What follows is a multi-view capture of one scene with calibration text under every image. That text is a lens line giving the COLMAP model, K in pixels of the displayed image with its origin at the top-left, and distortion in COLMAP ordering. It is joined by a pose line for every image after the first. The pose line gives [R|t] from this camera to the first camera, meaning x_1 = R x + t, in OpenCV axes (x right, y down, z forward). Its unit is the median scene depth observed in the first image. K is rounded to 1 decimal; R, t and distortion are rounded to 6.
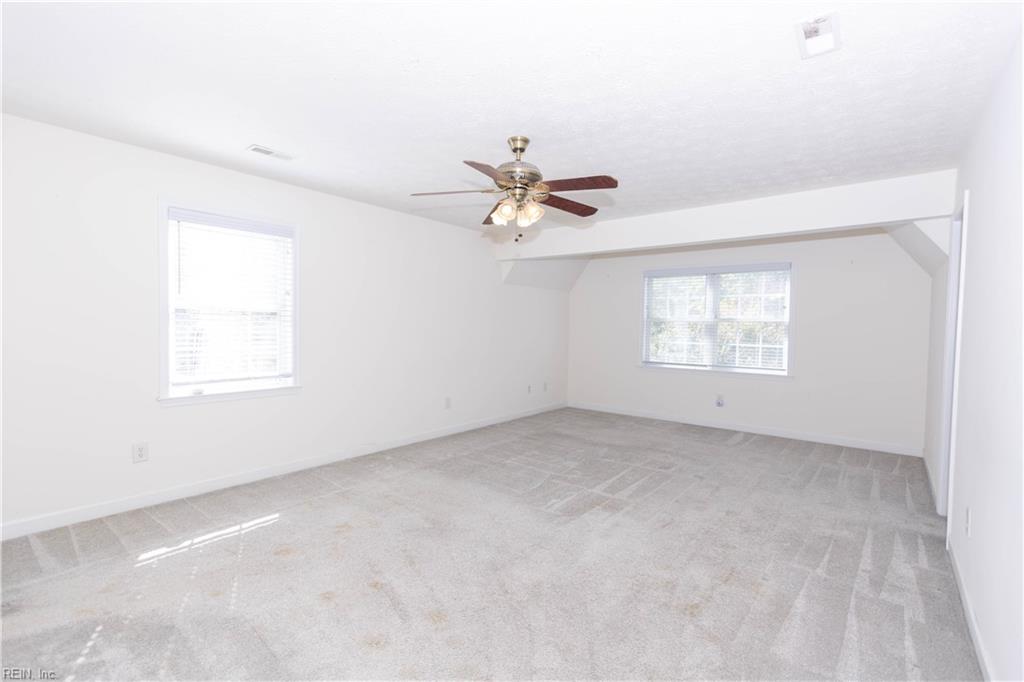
lens RADIAL K [[459.7, 0, 508.4], [0, 459.7, 340.7], [0, 0, 1]] dist [-0.000775, -0.001280]
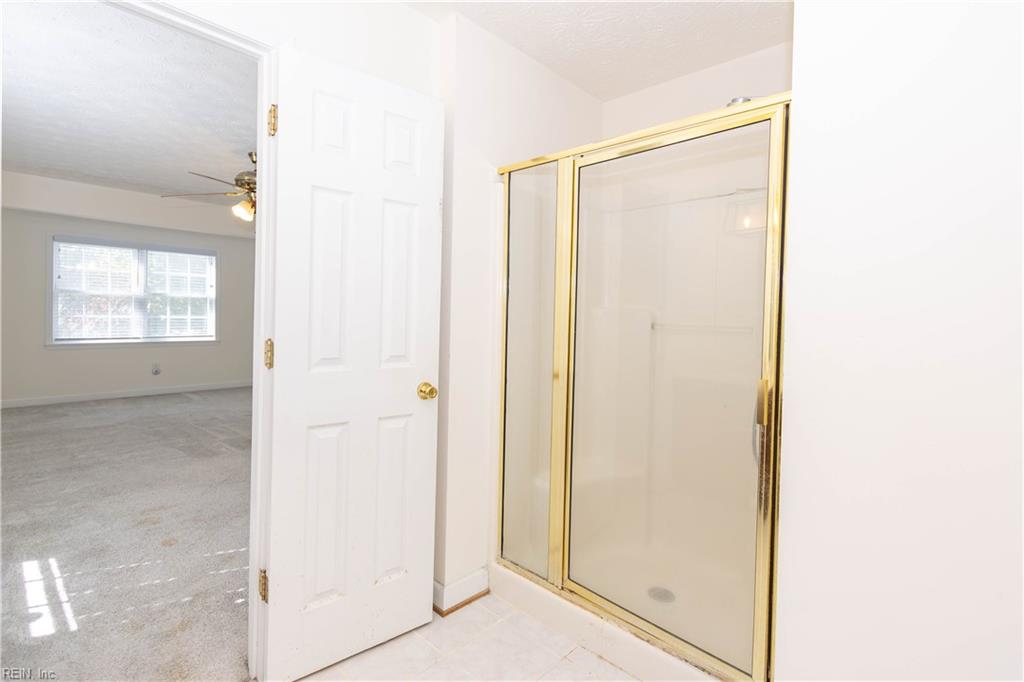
lens RADIAL K [[470.2, 0, 512.0], [0, 470.2, 320.5], [0, 0, 1]] dist [-0.000813, -0.012153]
pose [[0.051029, -0.026871, 0.998336, -0.636630], [0.013814, 0.999561, 0.026198, -0.000205], [-0.998602, 0.012454, 0.051378, 0.118745]]
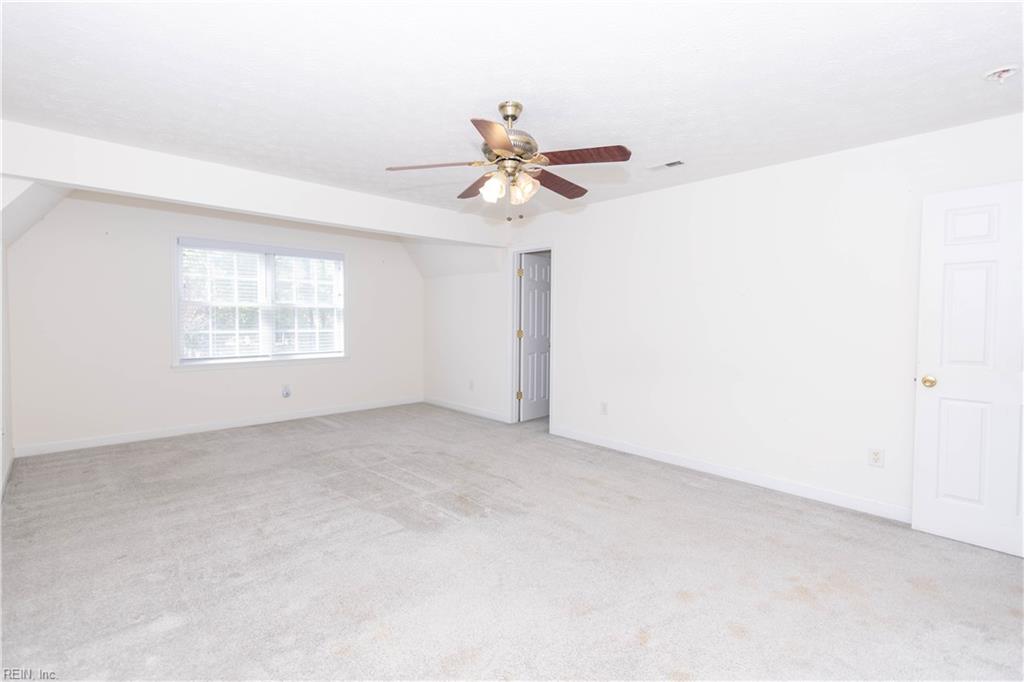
lens RADIAL K [[470.2, 0, 512.0], [0, 470.2, 320.5], [0, 0, 1]] dist [-0.000813, -0.012153]
pose [[0.128713, -0.019608, 0.991488, -0.458099], [0.027780, 0.999483, 0.016160, -0.017001], [-0.991293, 0.025463, 0.129192, 0.451913]]
